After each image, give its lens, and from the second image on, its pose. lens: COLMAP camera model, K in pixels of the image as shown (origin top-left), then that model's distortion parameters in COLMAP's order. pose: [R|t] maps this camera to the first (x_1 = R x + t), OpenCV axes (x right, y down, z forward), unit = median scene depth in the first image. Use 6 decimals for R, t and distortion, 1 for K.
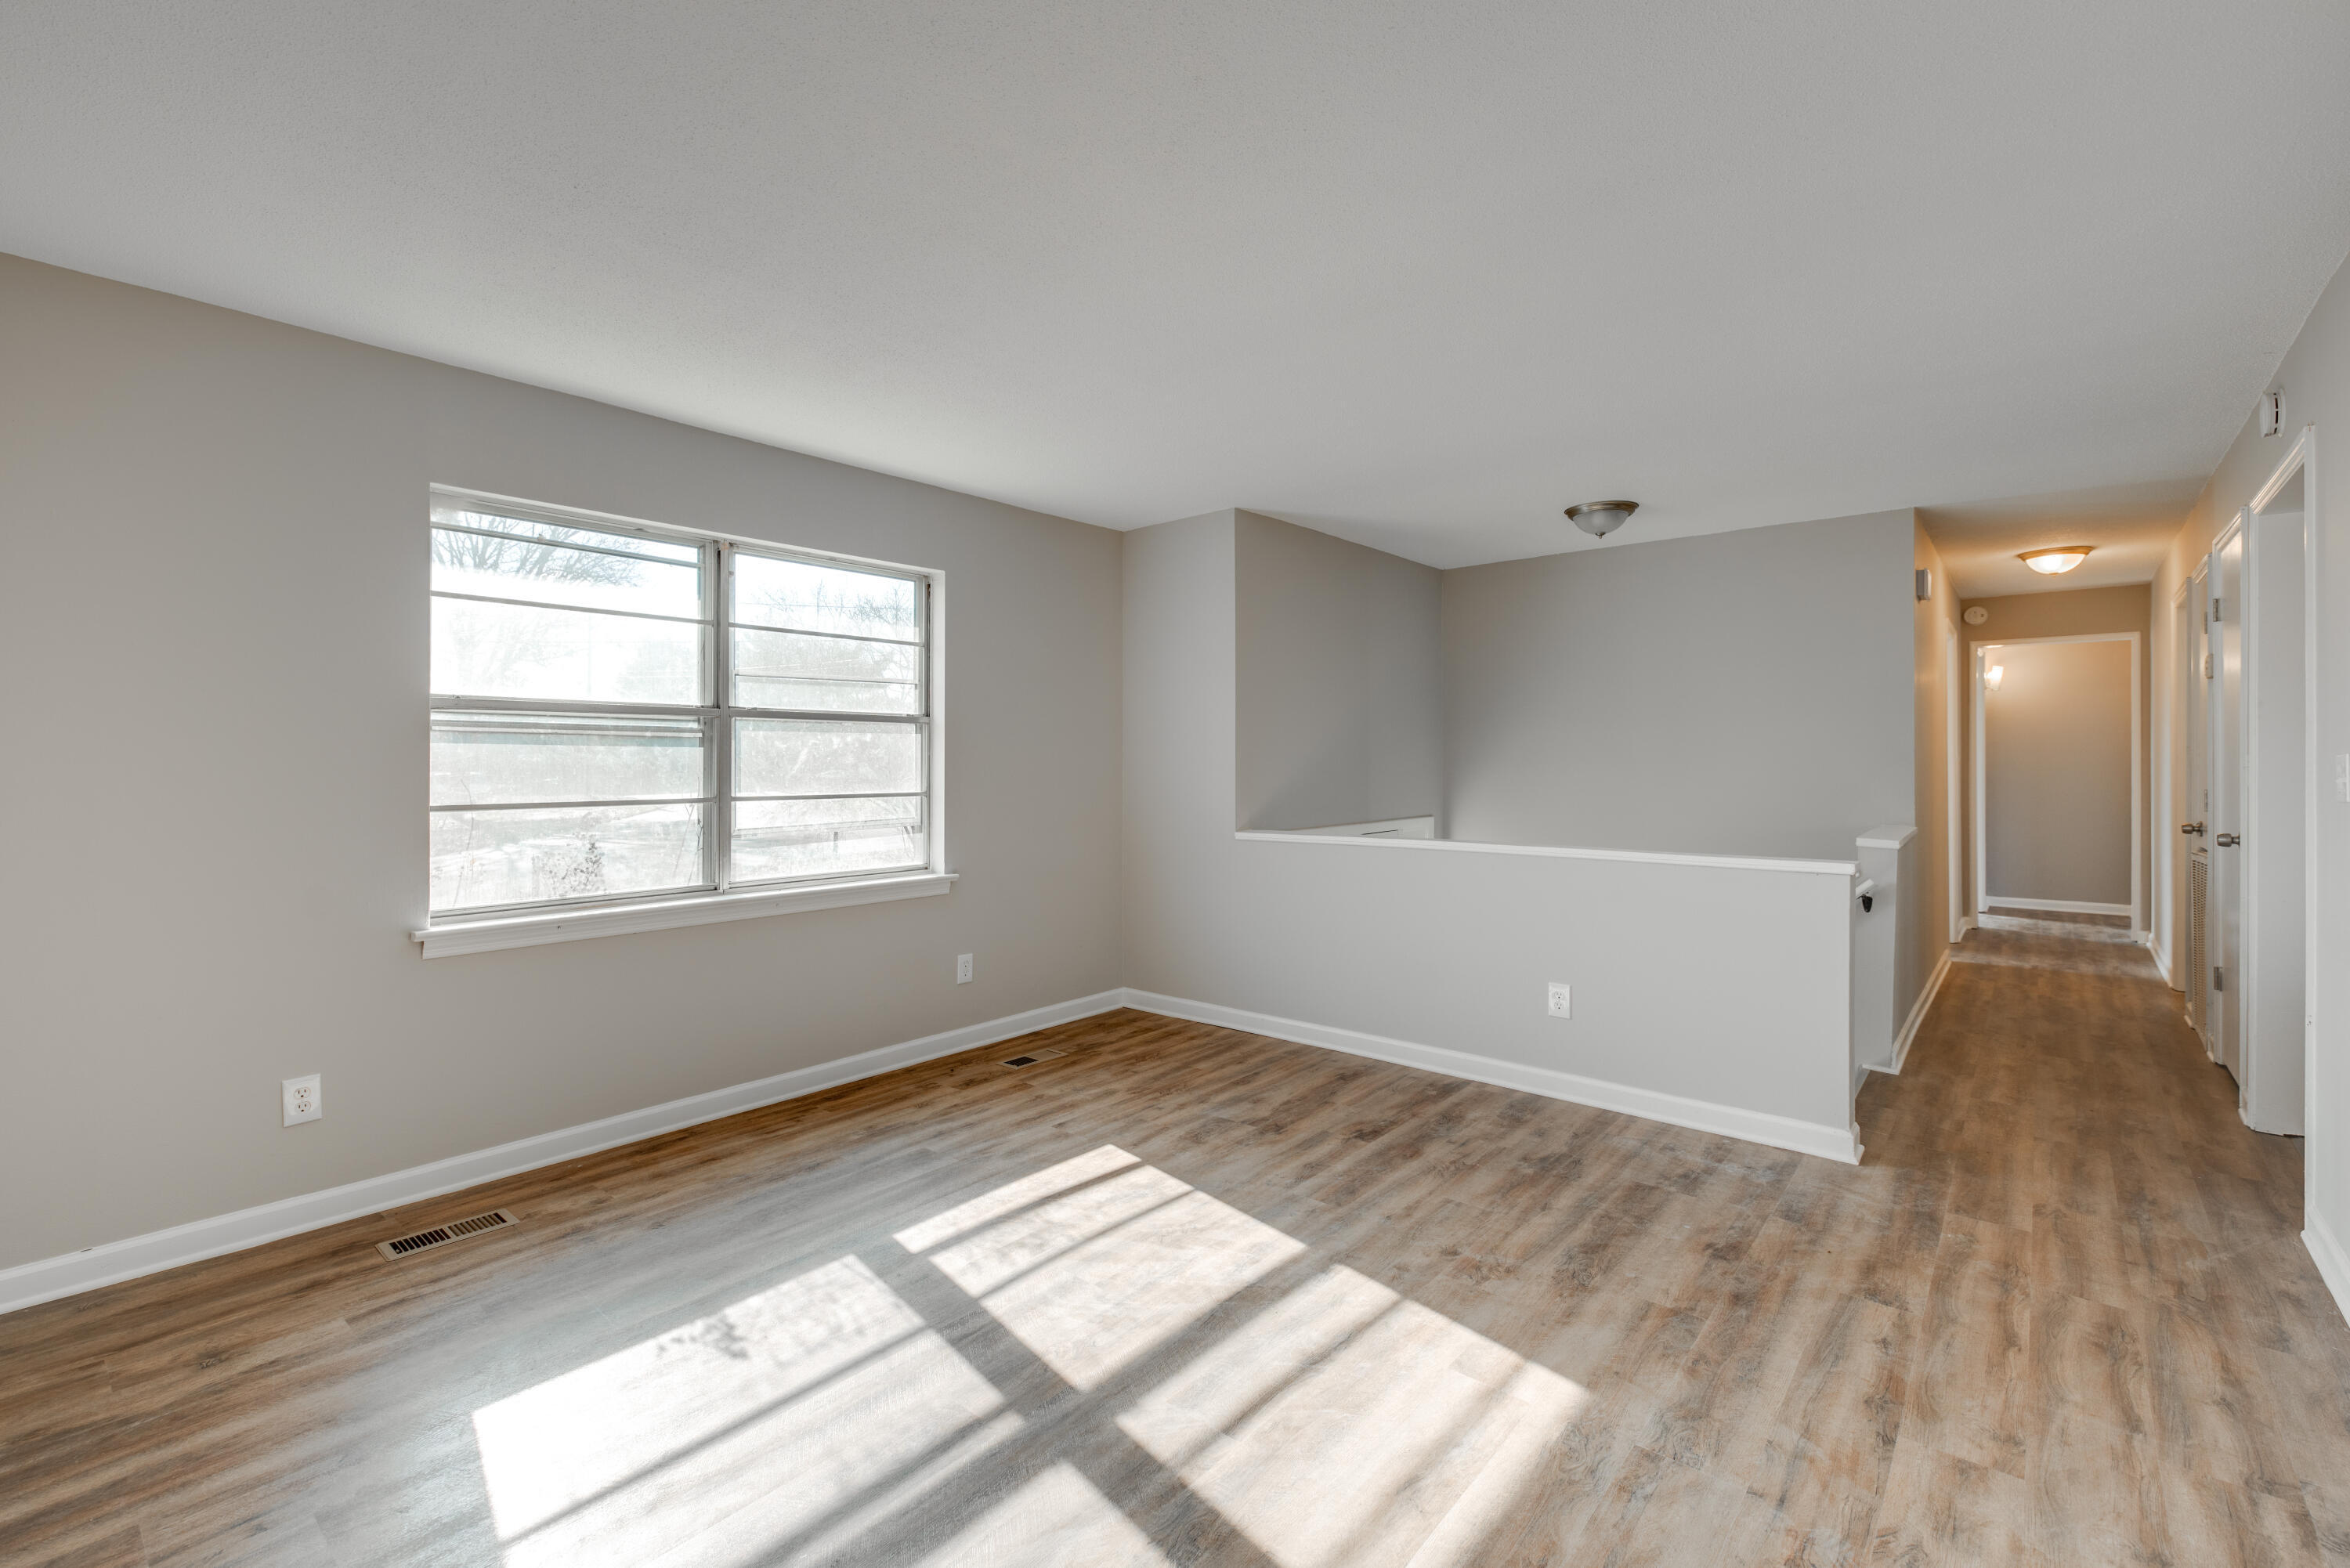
lens RADIAL K [[1008.8, 0, 1176.8], [0, 1008.8, 765.3], [0, 0, 1]] dist [0.020425, -0.009312]
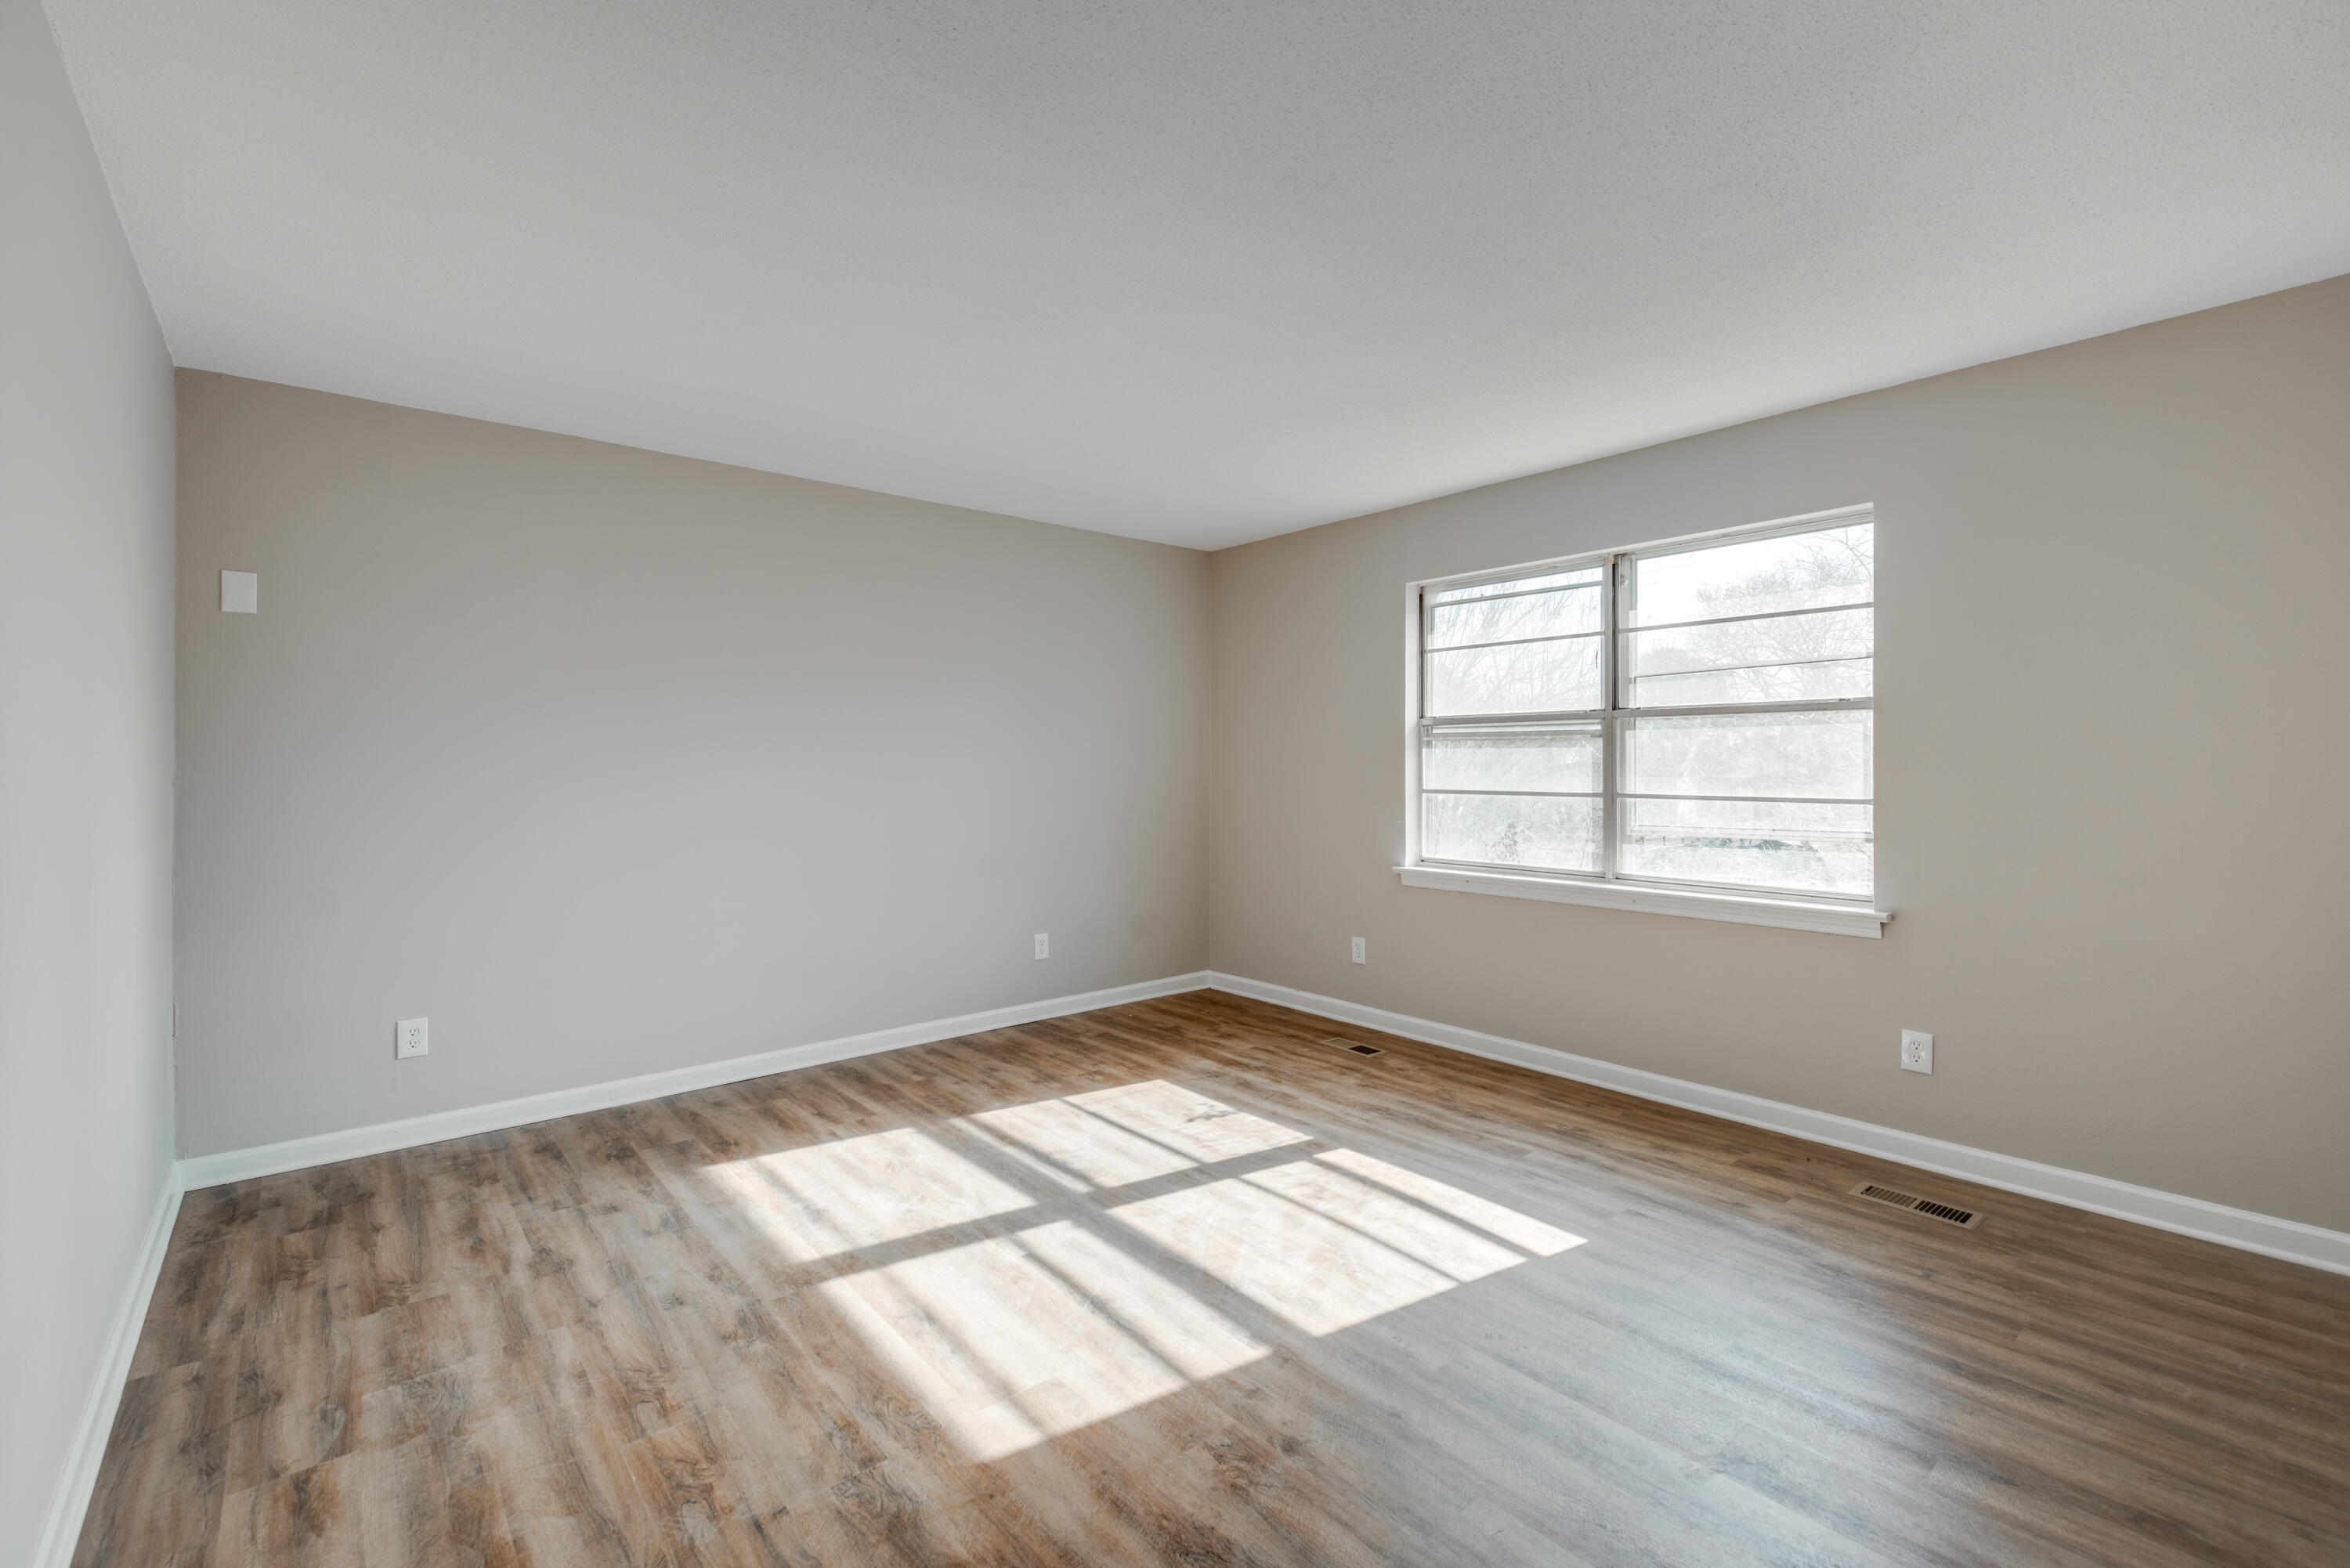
lens RADIAL K [[1008.8, 0, 1176.8], [0, 1008.8, 765.3], [0, 0, 1]] dist [0.020425, -0.009312]
pose [[-0.163834, 0.006077, -0.986469, 0.856946], [-0.000644, 0.999980, 0.006267, -0.005575], [0.986488, 0.001662, -0.163827, 0.897599]]
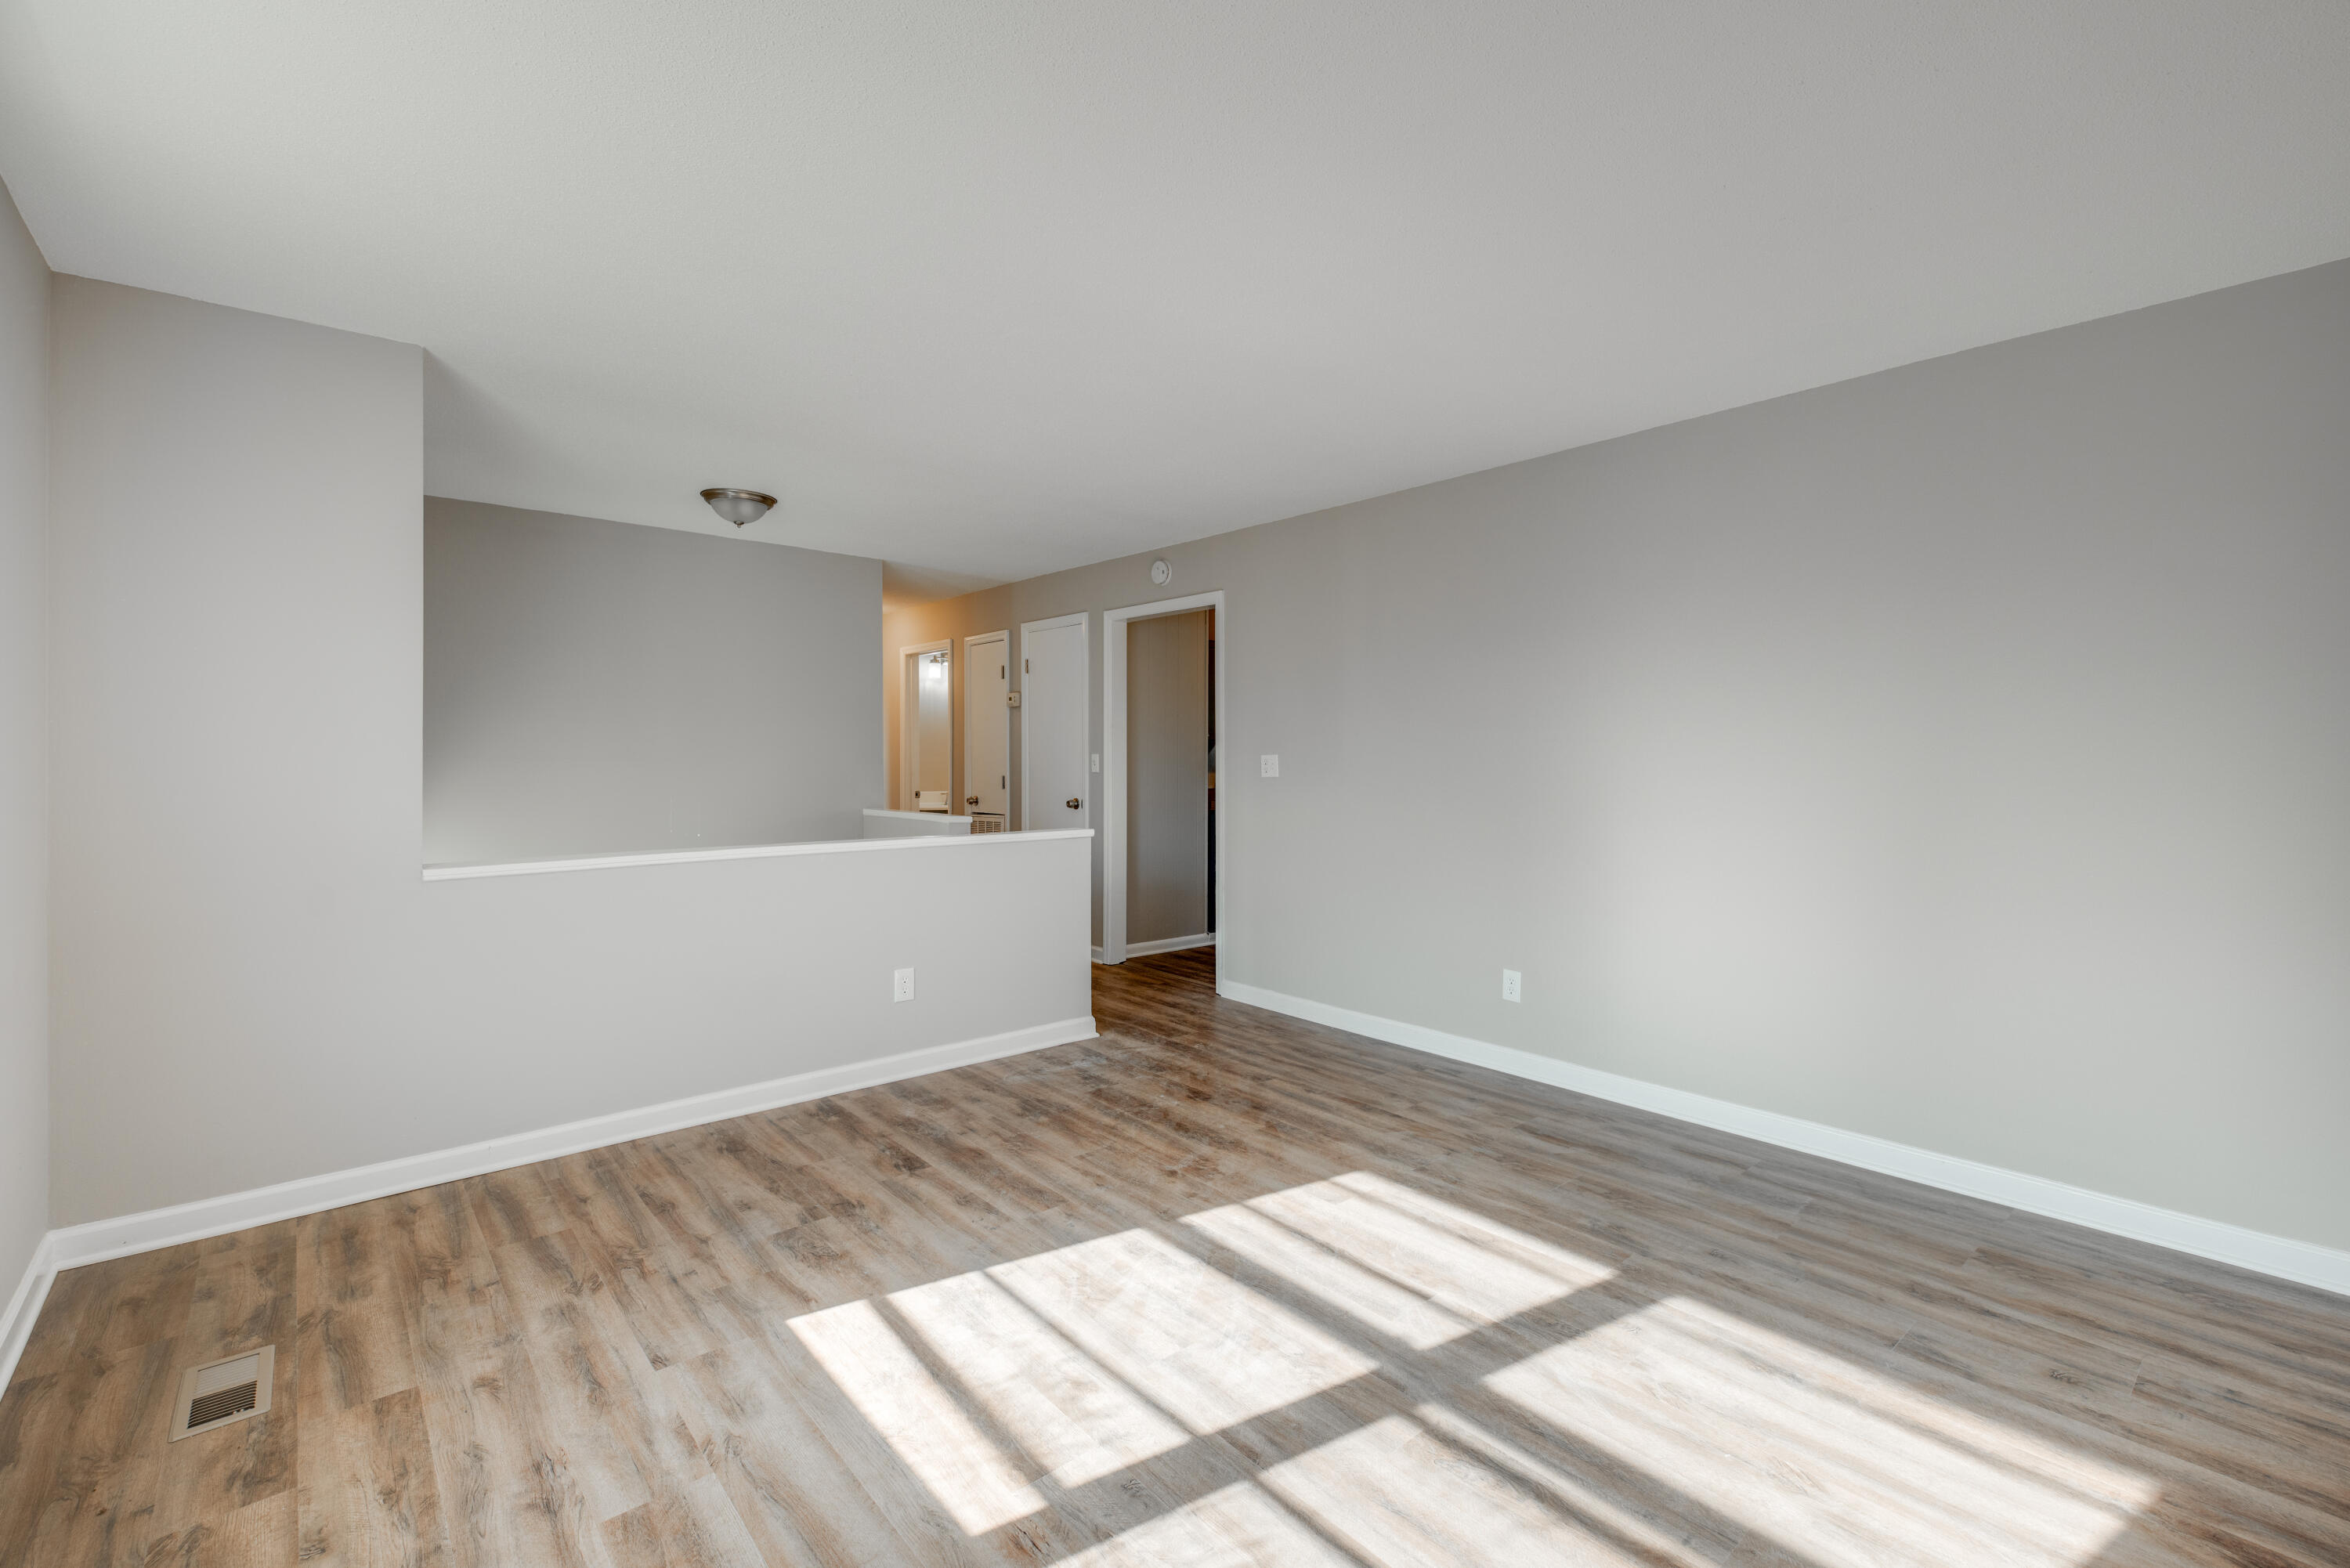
lens RADIAL K [[1008.8, 0, 1176.8], [0, 1008.8, 765.3], [0, 0, 1]] dist [0.020425, -0.009312]
pose [[0.152479, -0.005135, 0.988293, -0.771237], [0.001560, 0.999987, 0.004955, -0.000374], [-0.988306, 0.000786, 0.152484, 0.704529]]
